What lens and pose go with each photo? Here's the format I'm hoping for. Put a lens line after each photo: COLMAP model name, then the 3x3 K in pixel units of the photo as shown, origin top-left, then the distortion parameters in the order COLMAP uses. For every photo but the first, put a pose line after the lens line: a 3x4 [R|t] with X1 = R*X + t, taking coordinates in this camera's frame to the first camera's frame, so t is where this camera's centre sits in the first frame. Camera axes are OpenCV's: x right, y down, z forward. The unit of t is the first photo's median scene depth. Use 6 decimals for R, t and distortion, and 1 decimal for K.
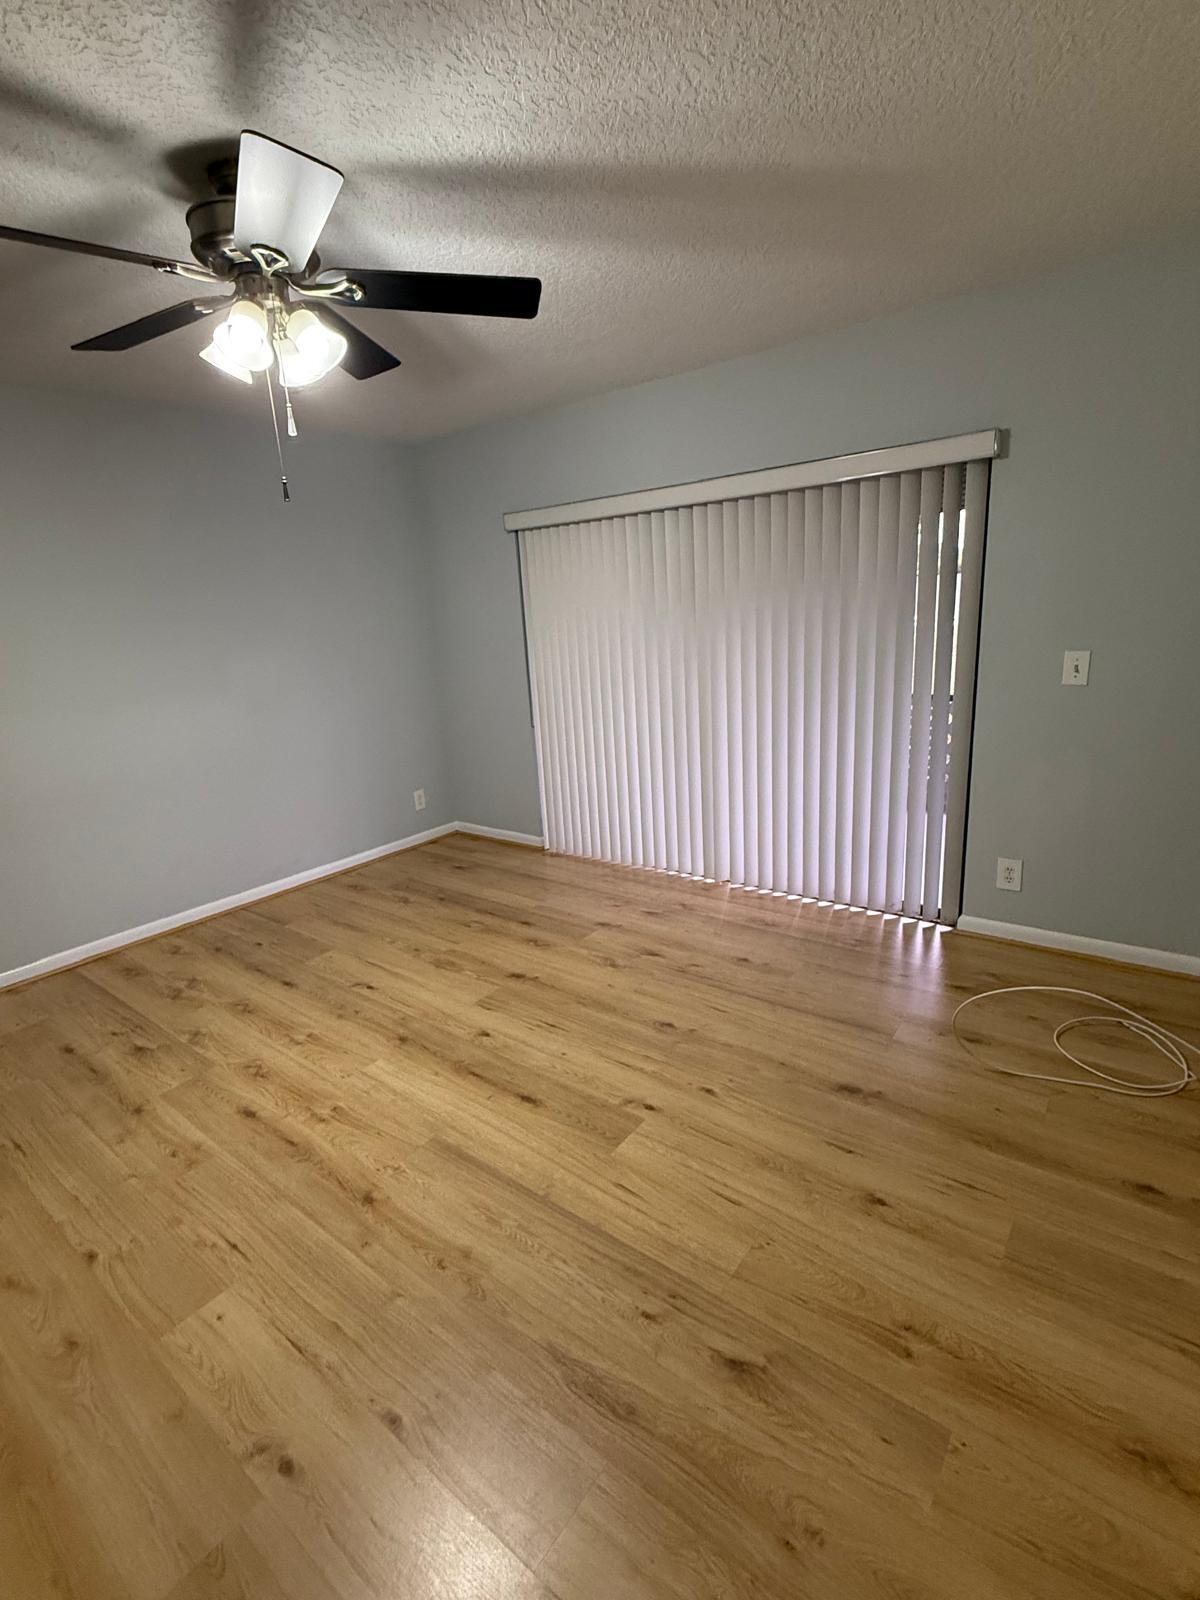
lens RADIAL K [[741.0, 0, 601.5], [0, 741.0, 805.8], [0, 0, 1]] dist [-0.002726, -0.000129]
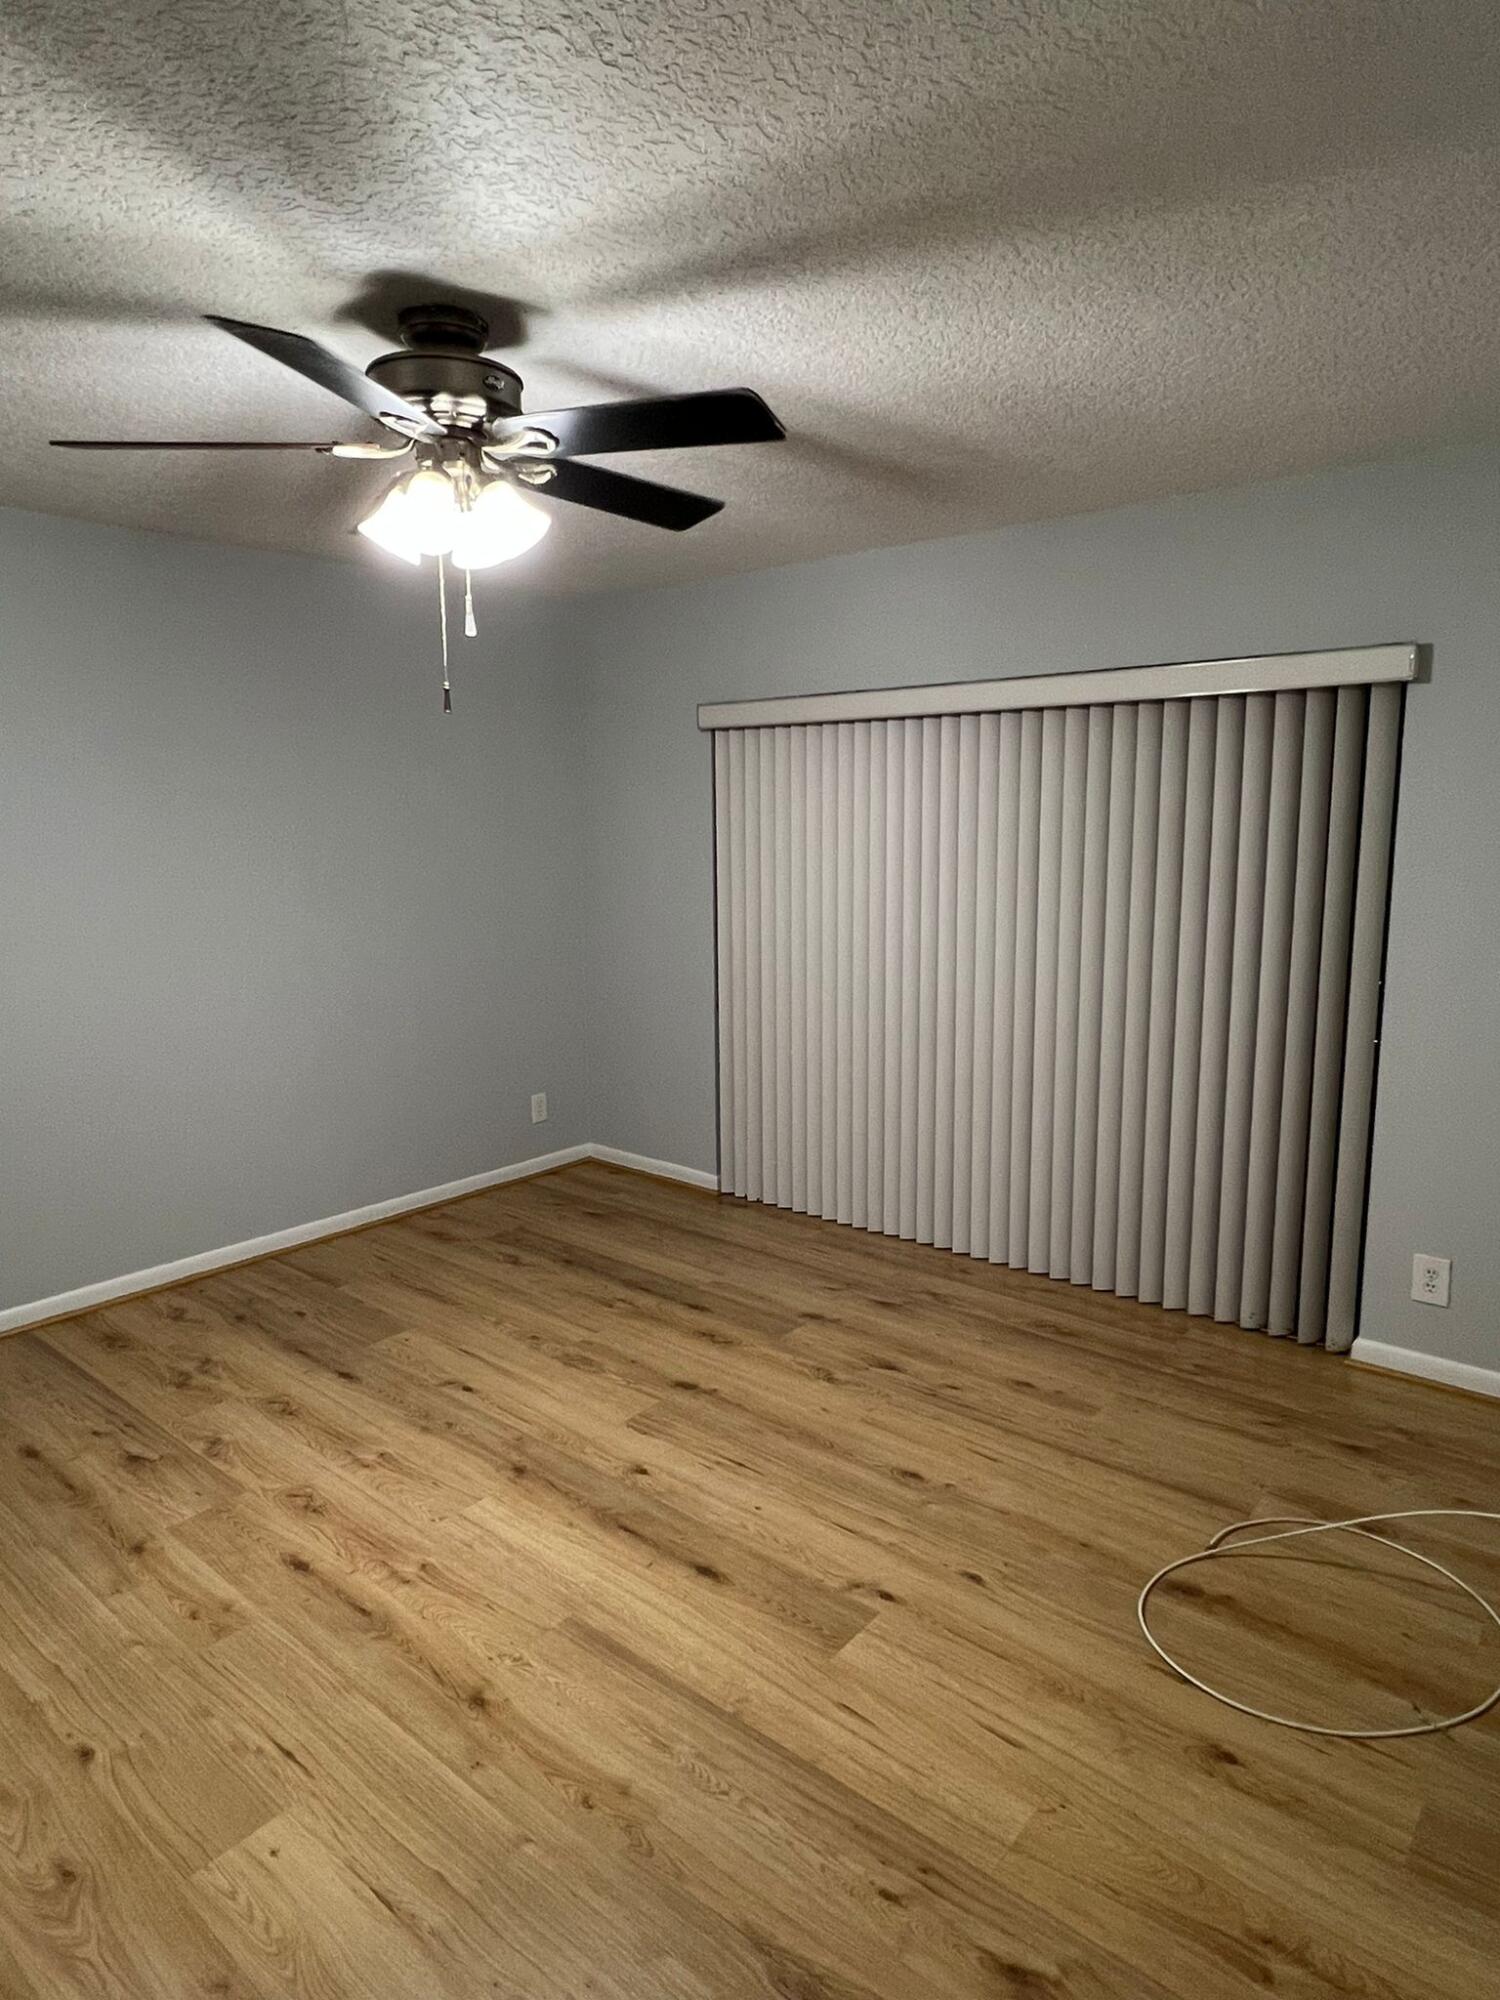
lens RADIAL K [[1182.8, 0, 752.8], [0, 1182.8, 1003.8], [0, 0, 1]] dist [-0.005478, 0.001757]
pose [[0.997927, 0.056929, -0.030017, -0.055959], [-0.059603, 0.993460, -0.097387, -0.018683], [0.024276, 0.098974, 0.994794, -0.132863]]
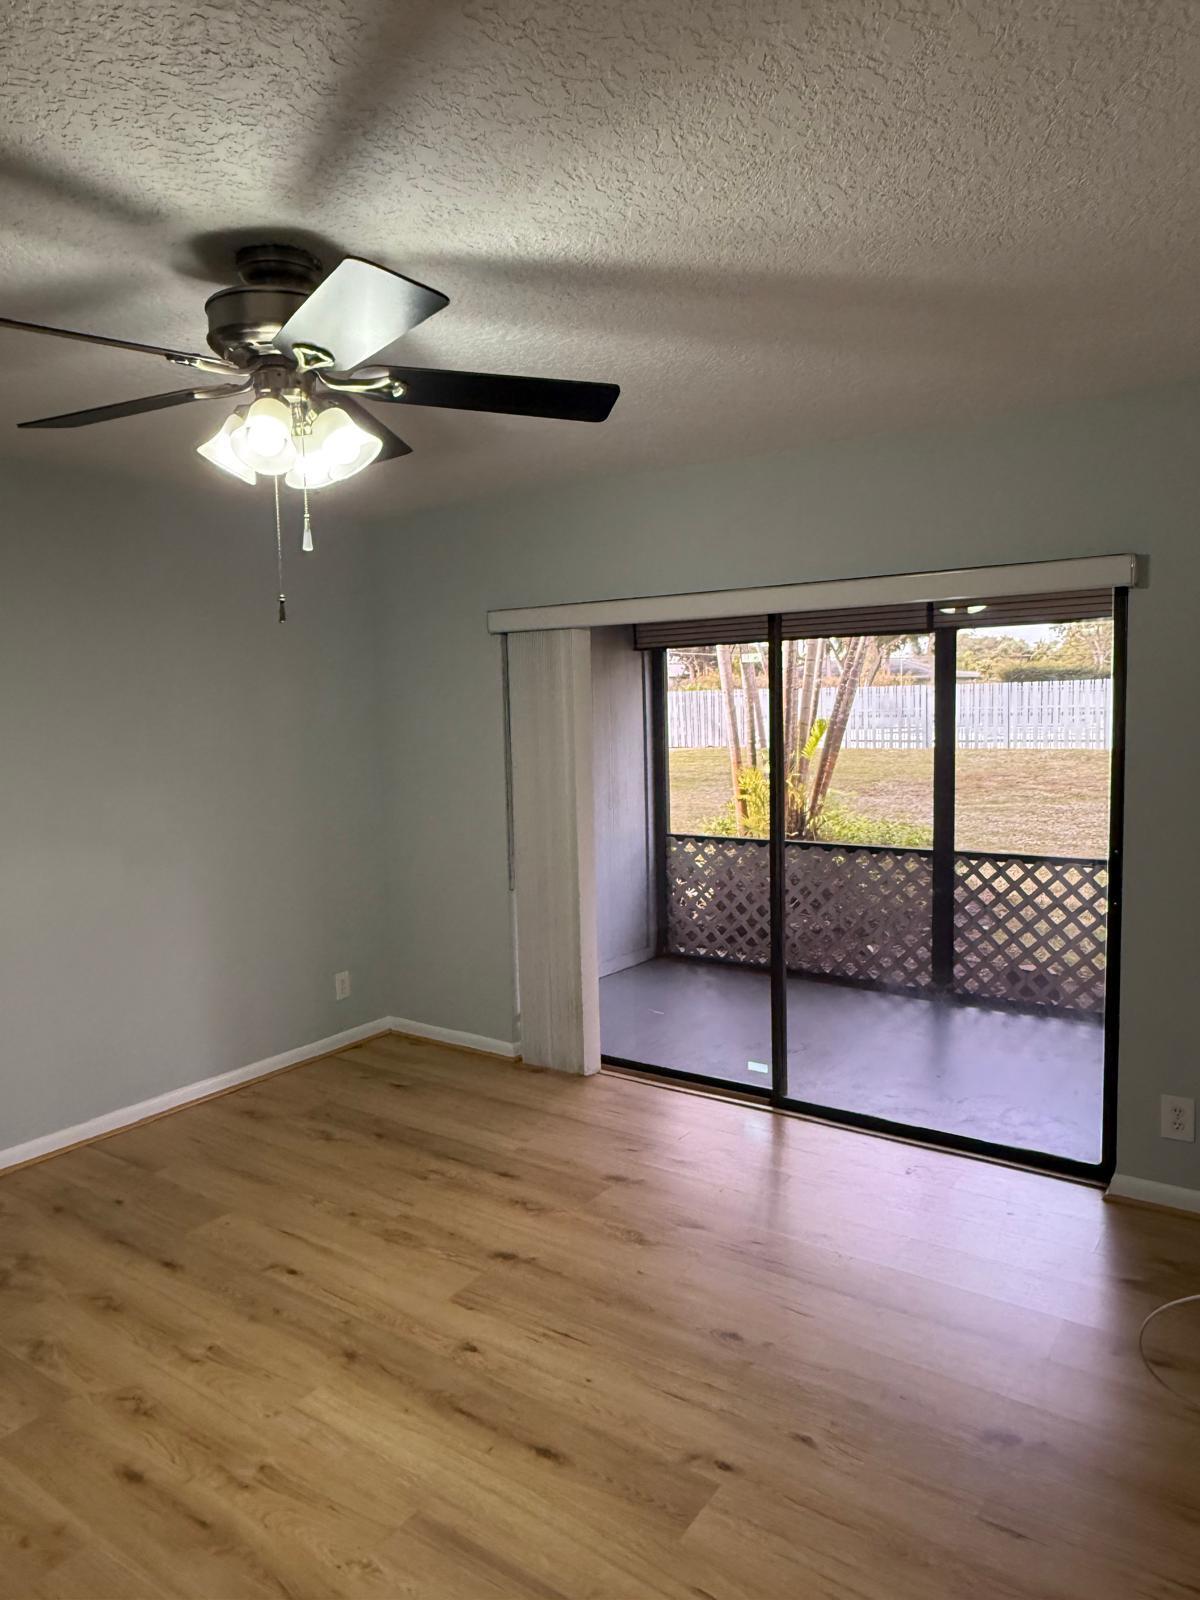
lens RADIAL K [[1048.4, 0, 593.9], [0, 1048.4, 803.4], [0, 0, 1]] dist [-0.003808, 0.002746]
pose [[0.998298, 0.031109, 0.049326, -0.126285], [-0.022591, 0.986088, -0.164684, -0.043148], [-0.053762, 0.163290, 0.985112, -0.067999]]
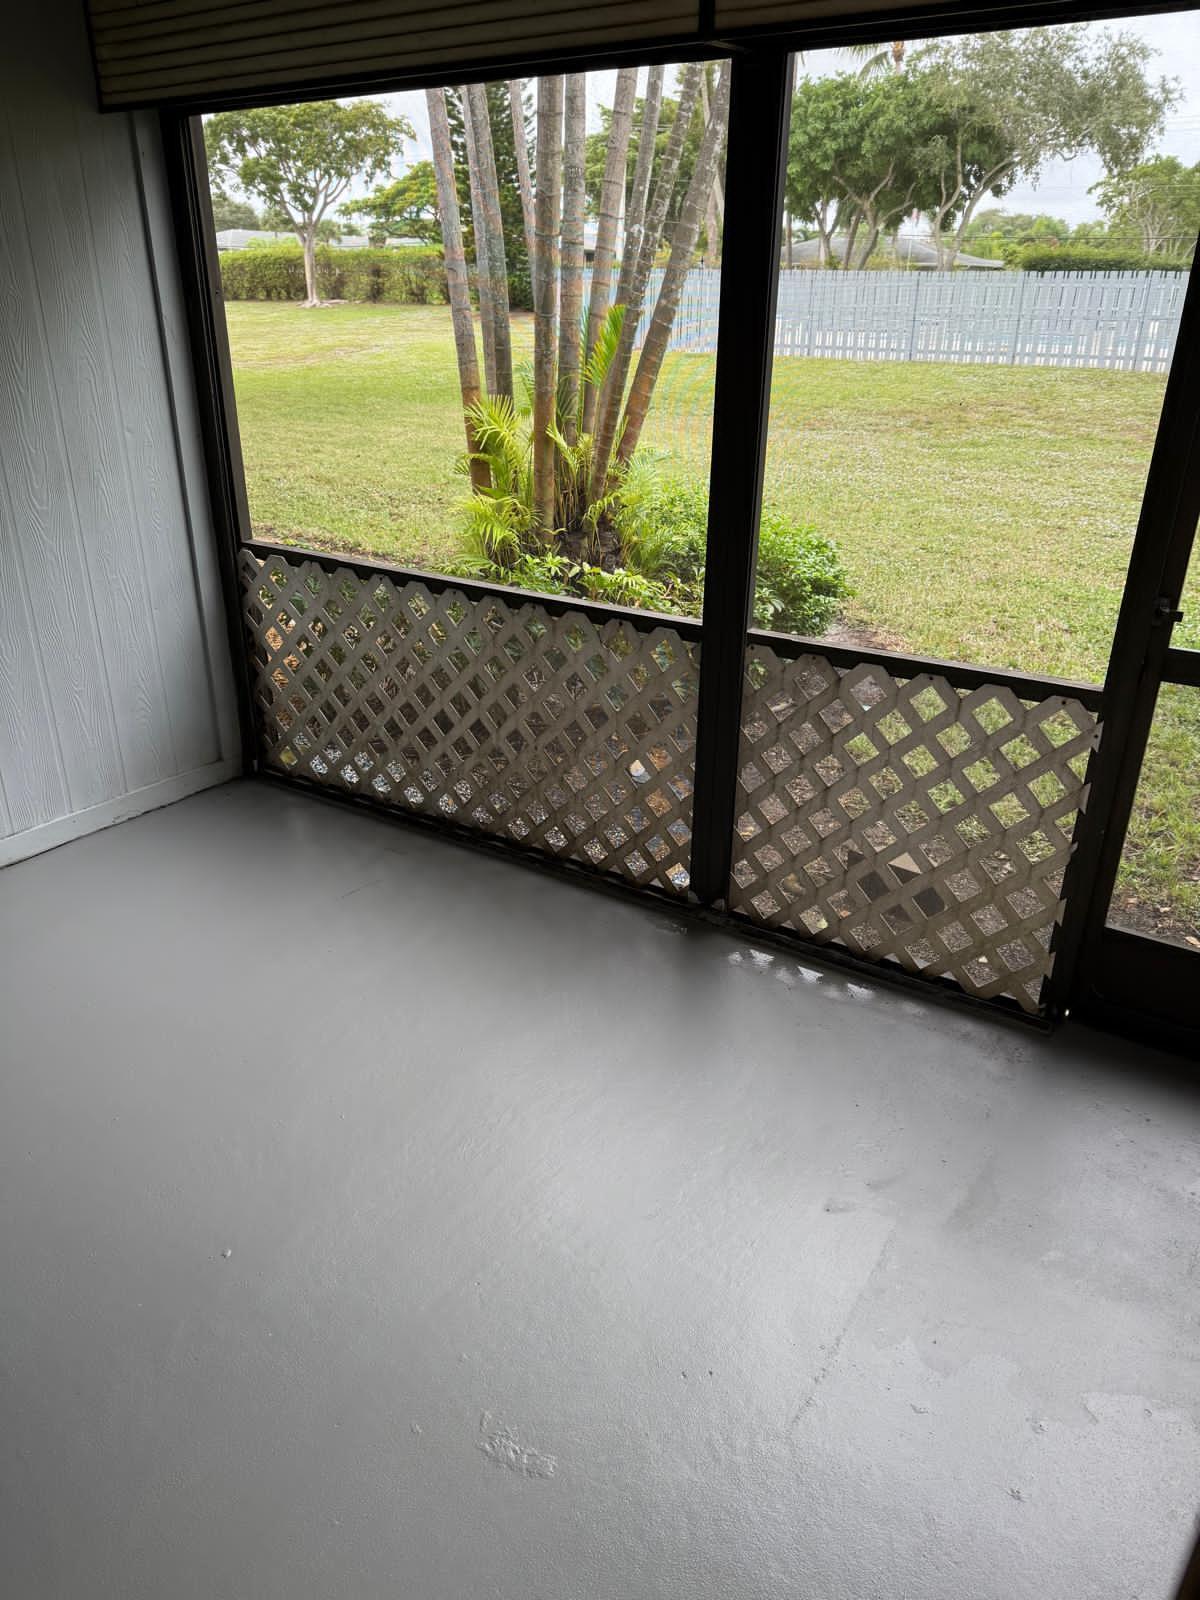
lens RADIAL K [[1117.4, 0, 602.1], [0, 1117.4, 804.2], [0, 0, 1]] dist [0.001593, -0.002249]
pose [[0.994433, 0.030028, 0.101003, 0.262450], [-0.046940, 0.984413, 0.169495, -0.224156], [-0.094339, -0.173292, 0.980342, 0.610859]]
